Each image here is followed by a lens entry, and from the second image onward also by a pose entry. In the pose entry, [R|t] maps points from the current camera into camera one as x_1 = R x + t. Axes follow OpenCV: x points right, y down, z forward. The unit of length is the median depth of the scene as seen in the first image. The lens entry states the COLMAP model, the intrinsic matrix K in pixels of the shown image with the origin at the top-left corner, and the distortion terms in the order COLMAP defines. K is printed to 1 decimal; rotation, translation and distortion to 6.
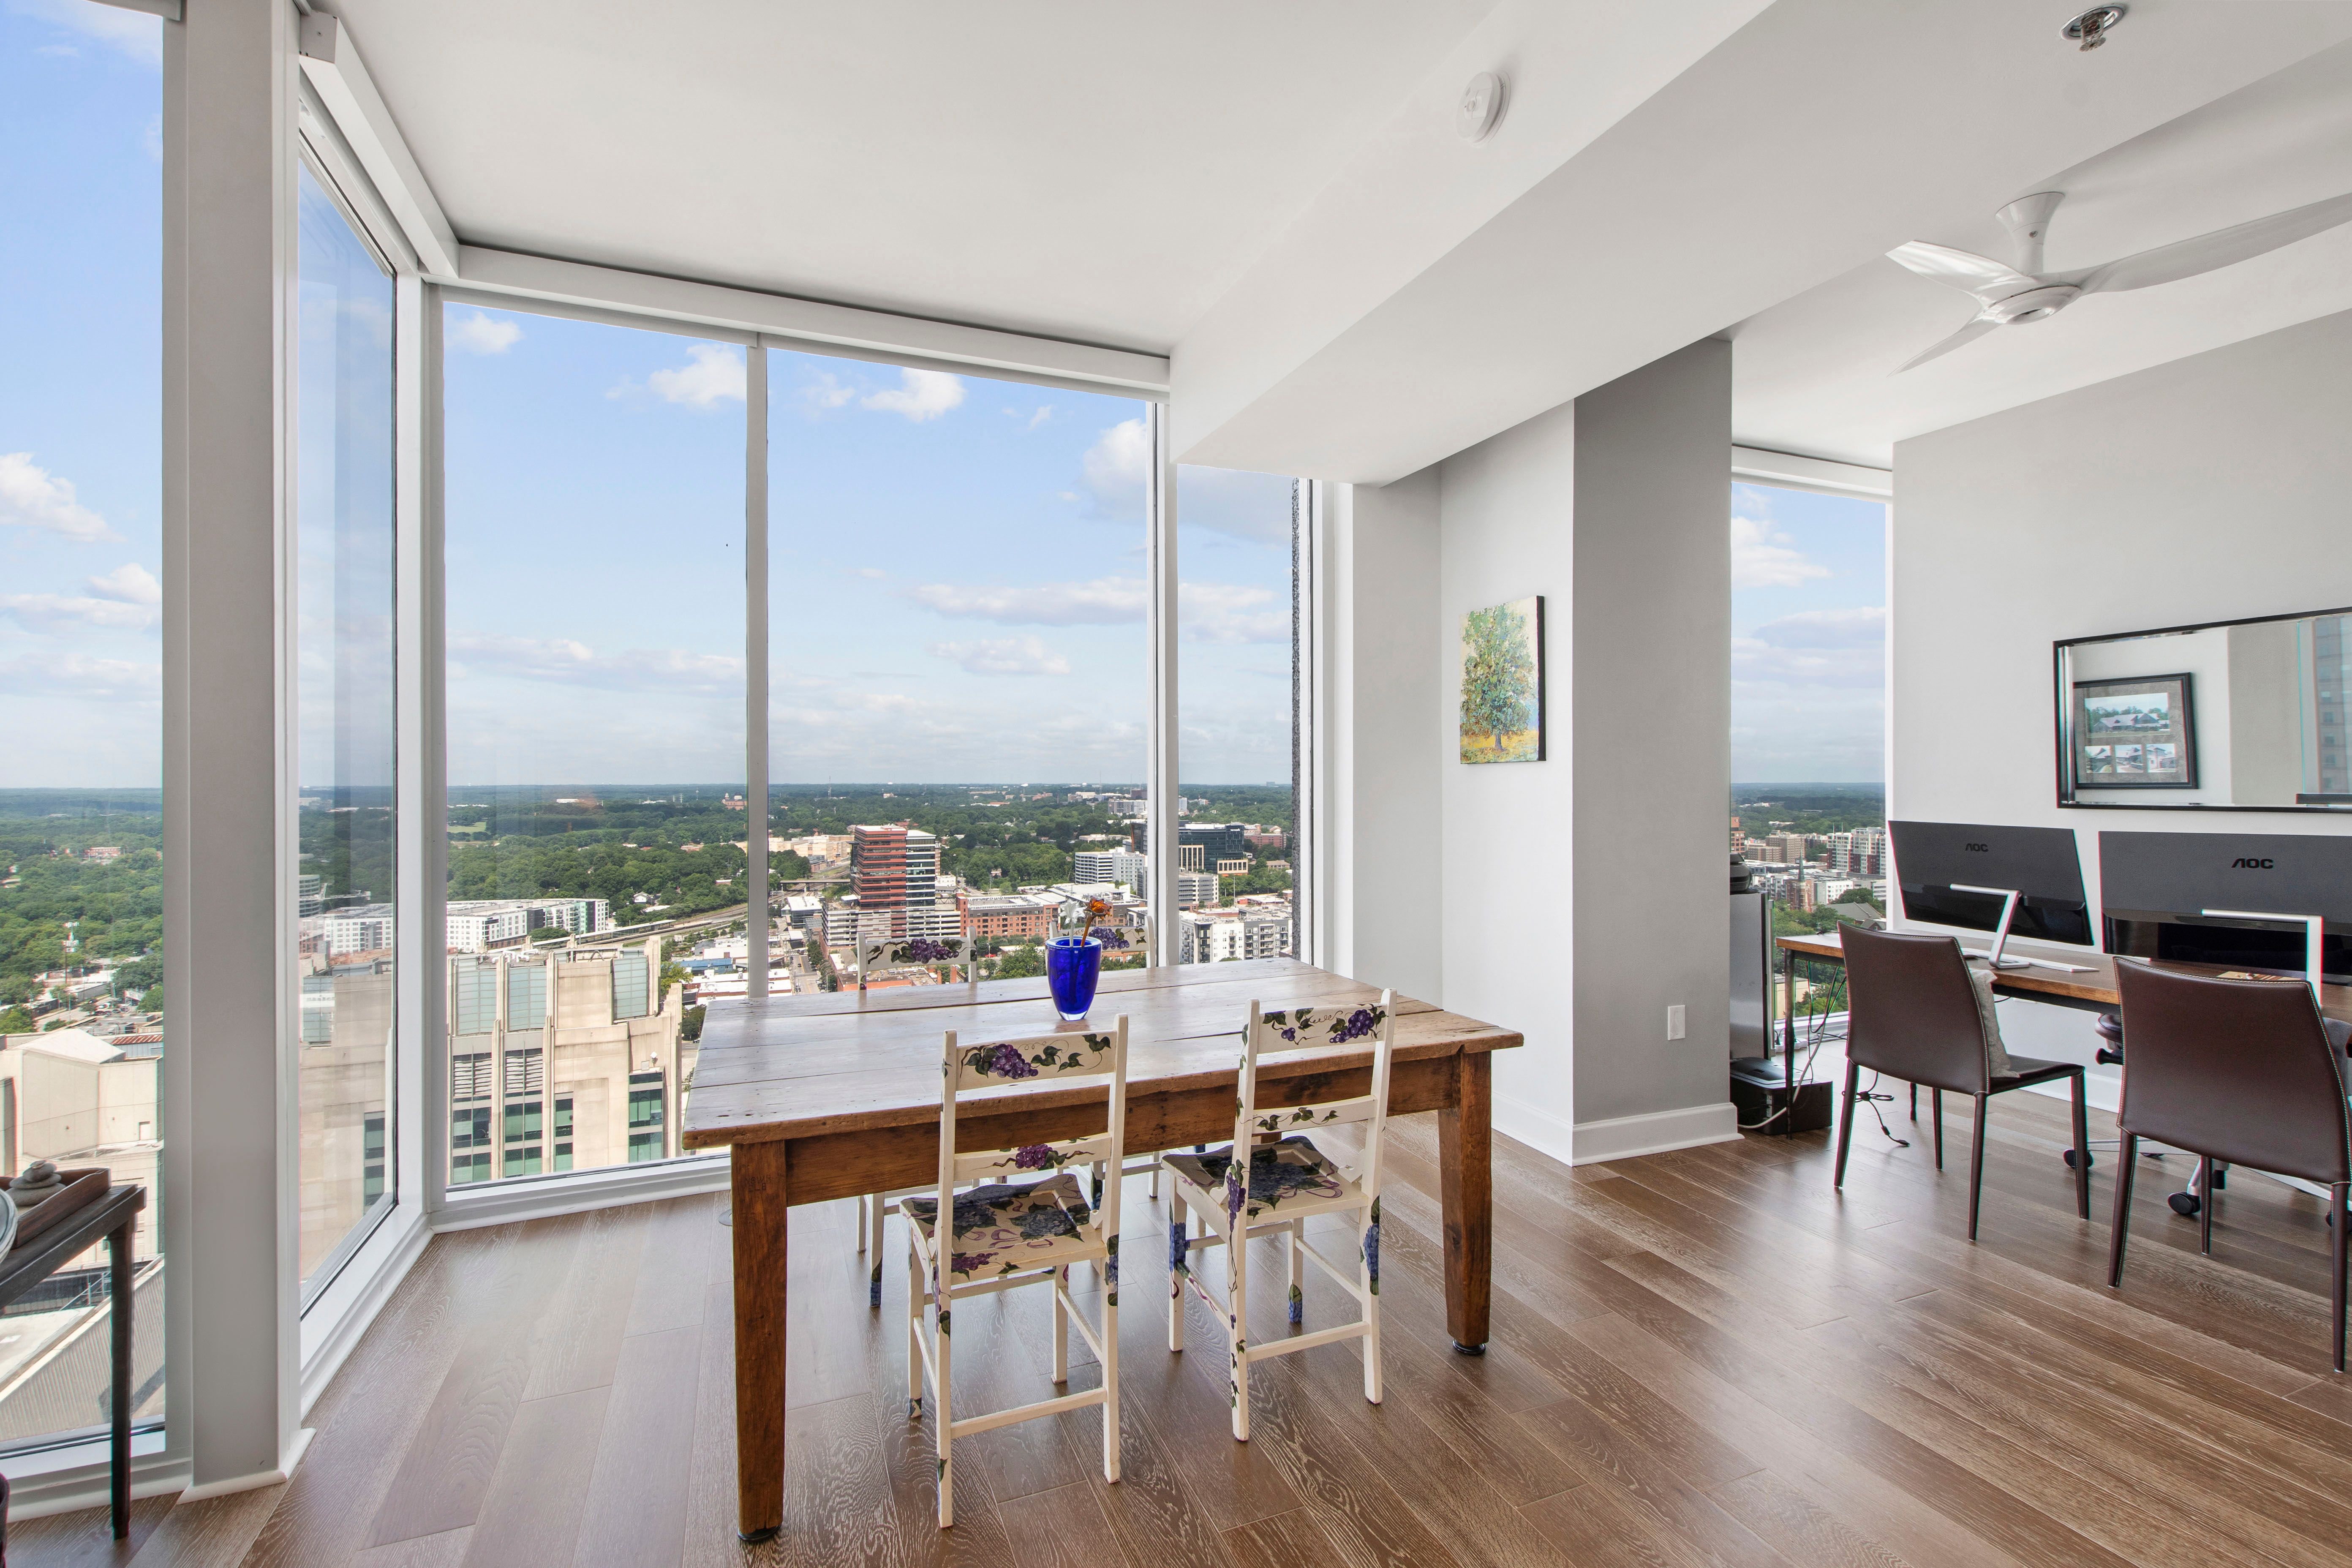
lens RADIAL K [[1028.4, 0, 1154.1], [0, 1028.4, 777.3], [0, 0, 1]] dist [0.001956, -0.000601]
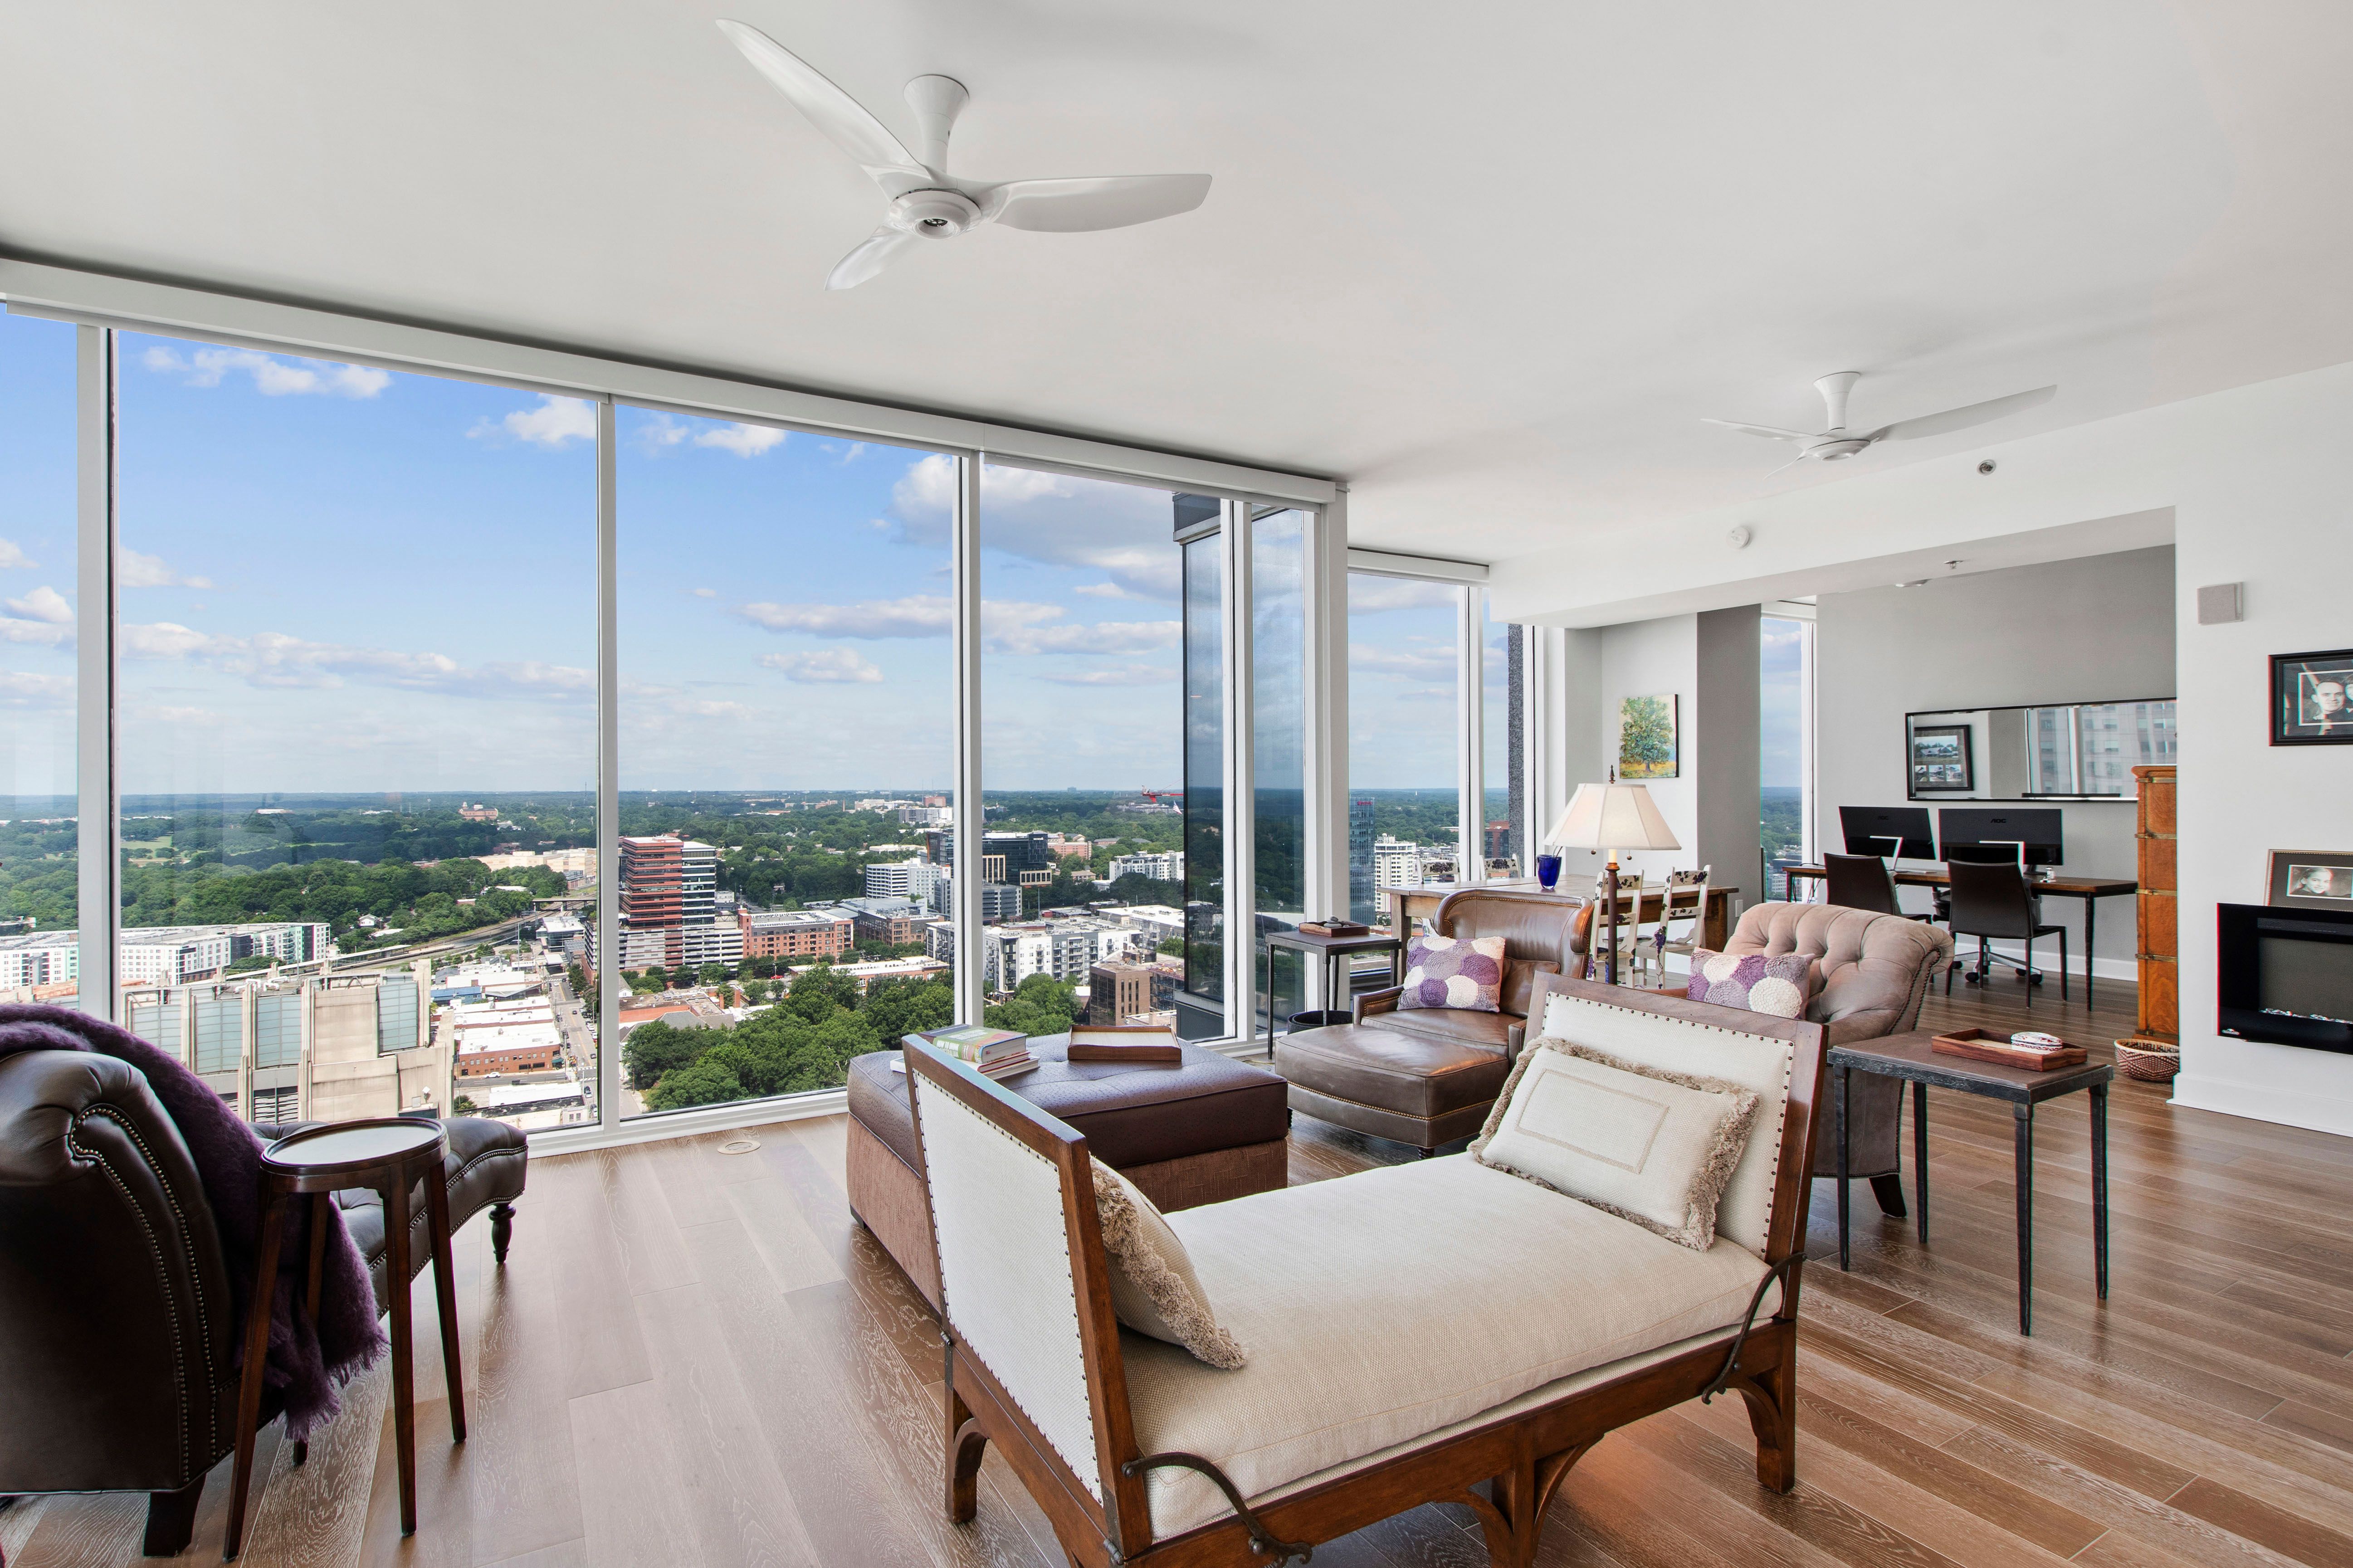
lens RADIAL K [[1096.1, 0, 1069.0], [0, 1096.1, 782.0], [0, 0, 1]] dist [0.001558, -0.000688]
pose [[0.994080, -0.002206, 0.108629, -1.013586], [0.002297, 0.999997, -0.000708, -0.007875], [-0.108627, 0.000953, 0.994082, -0.971057]]
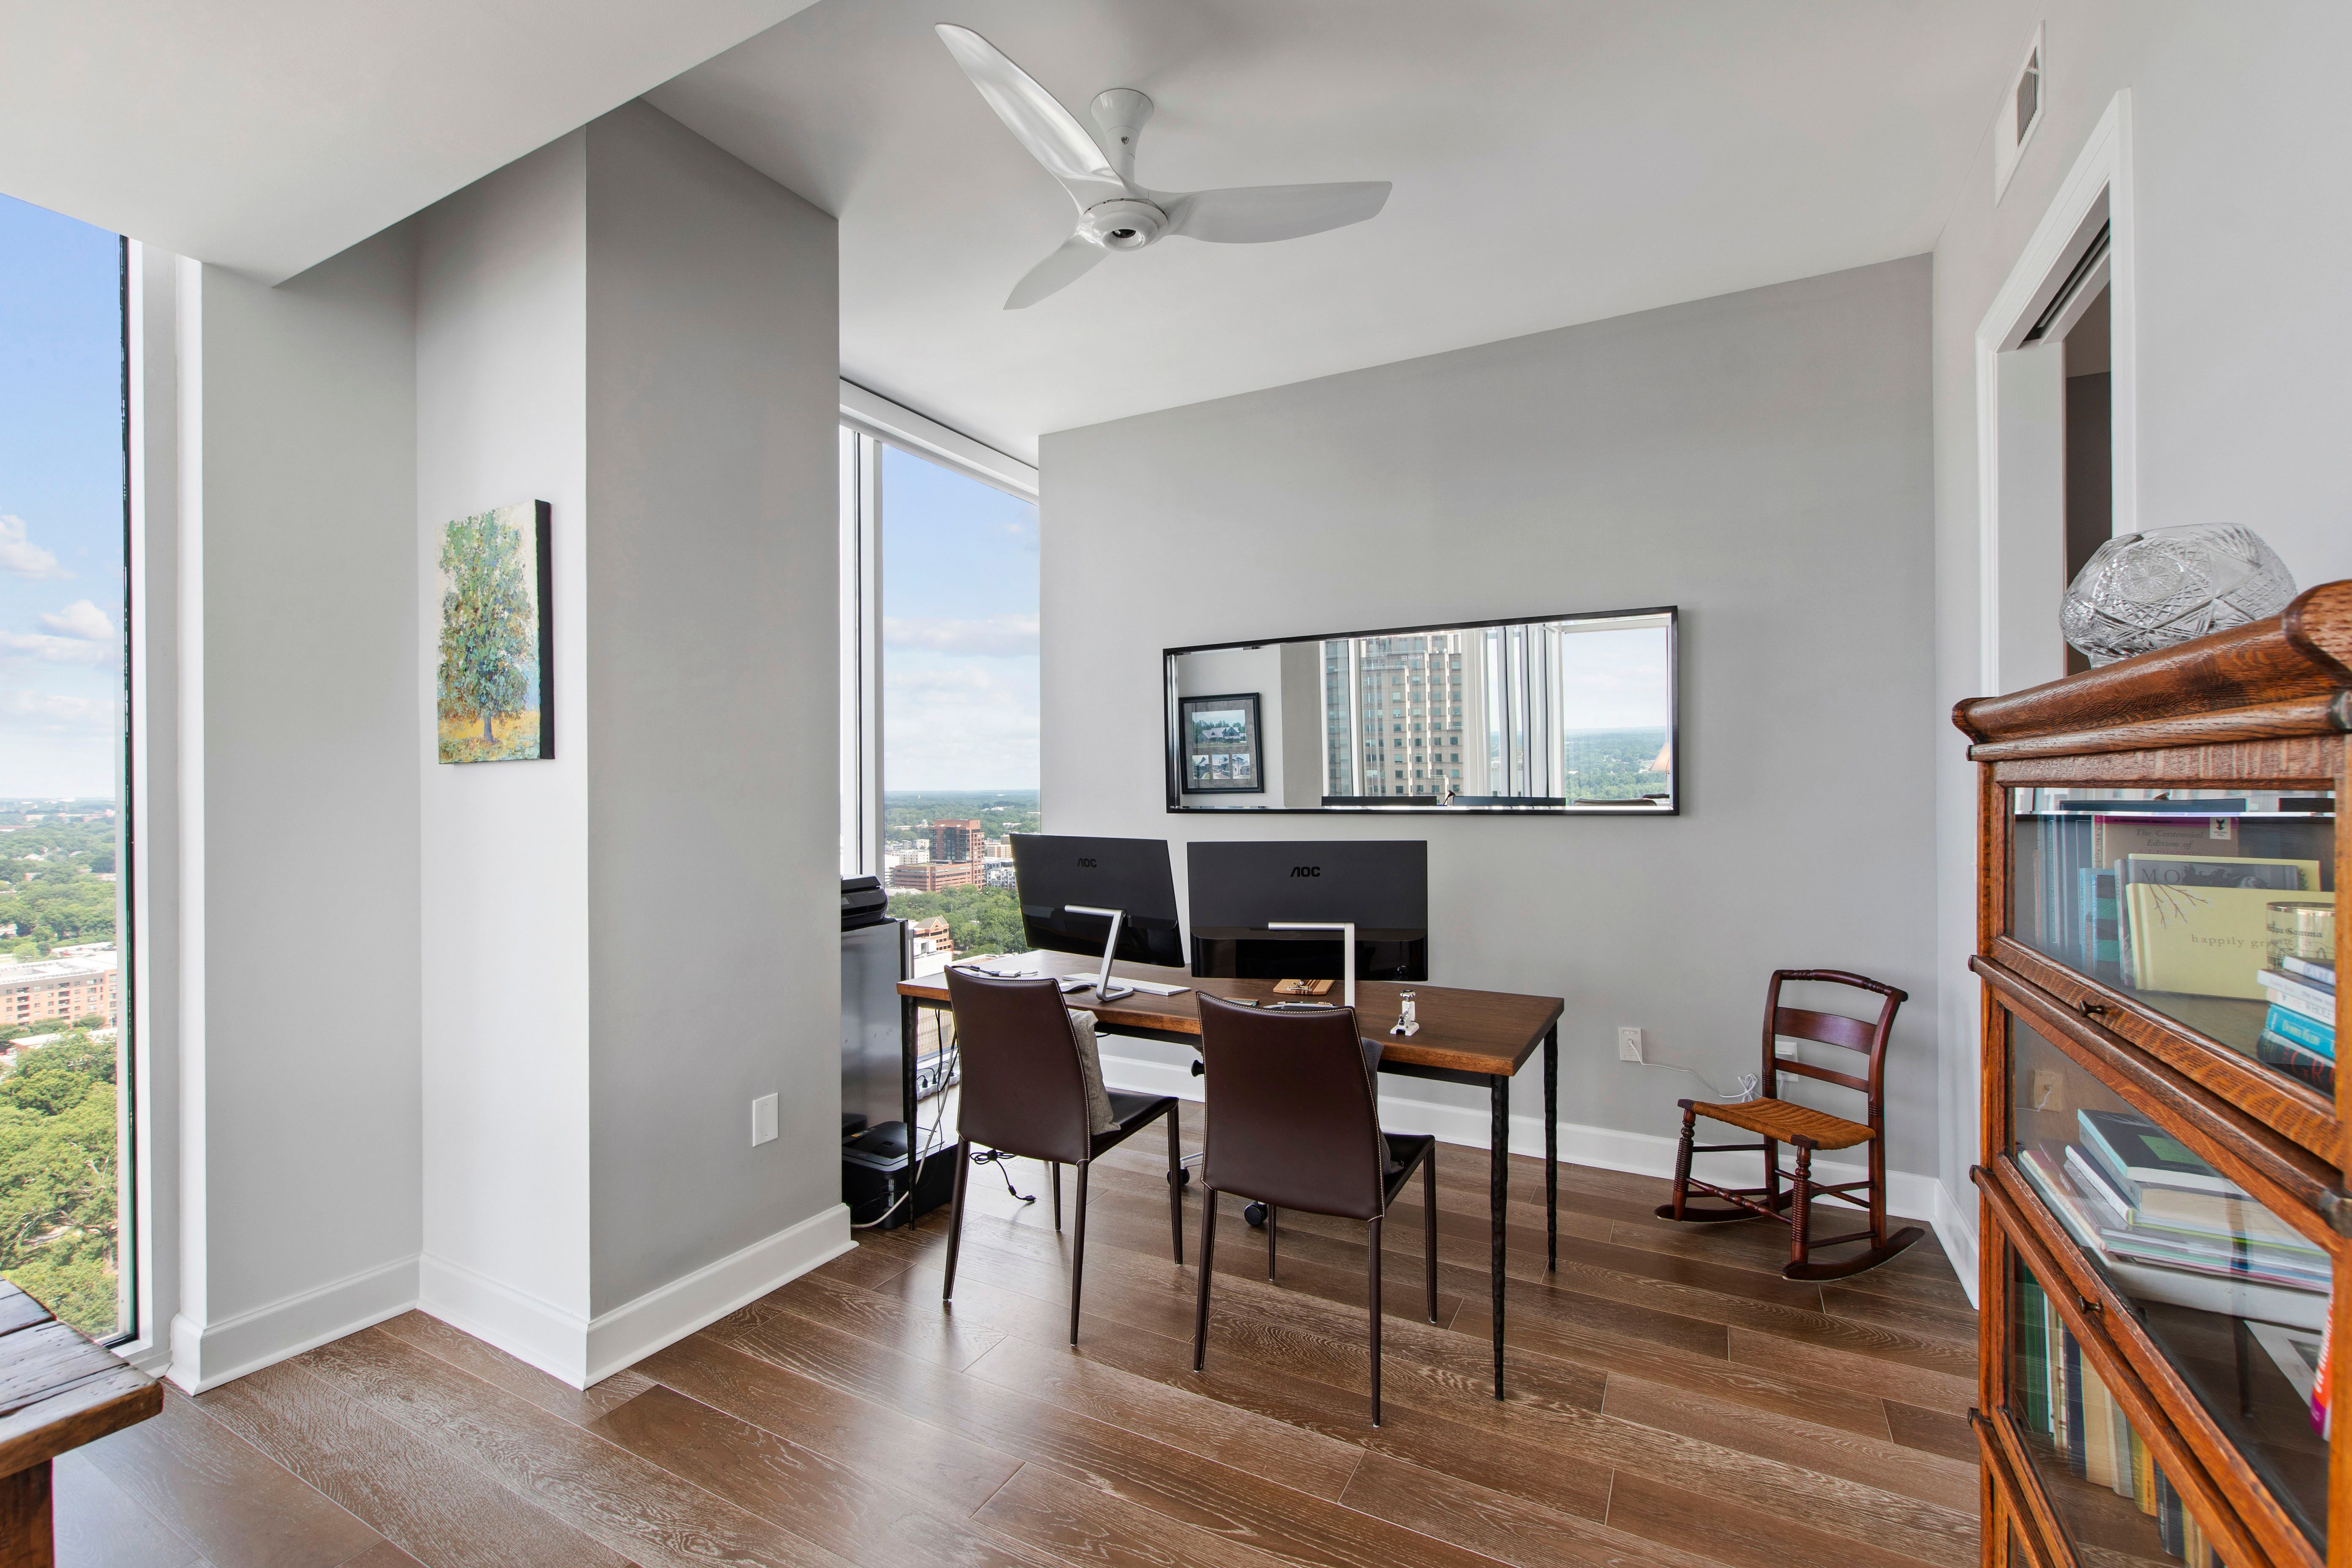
lens RADIAL K [[1015.4, 0, 1170.9], [0, 1015.4, 783.0], [0, 0, 1]] dist [-0.001269, -0.000413]
pose [[0.763360, -0.002416, 0.645969, 0.263635], [0.004149, 0.999991, -0.001164, 0.001621], [-0.645960, 0.003569, 0.763363, 0.262132]]
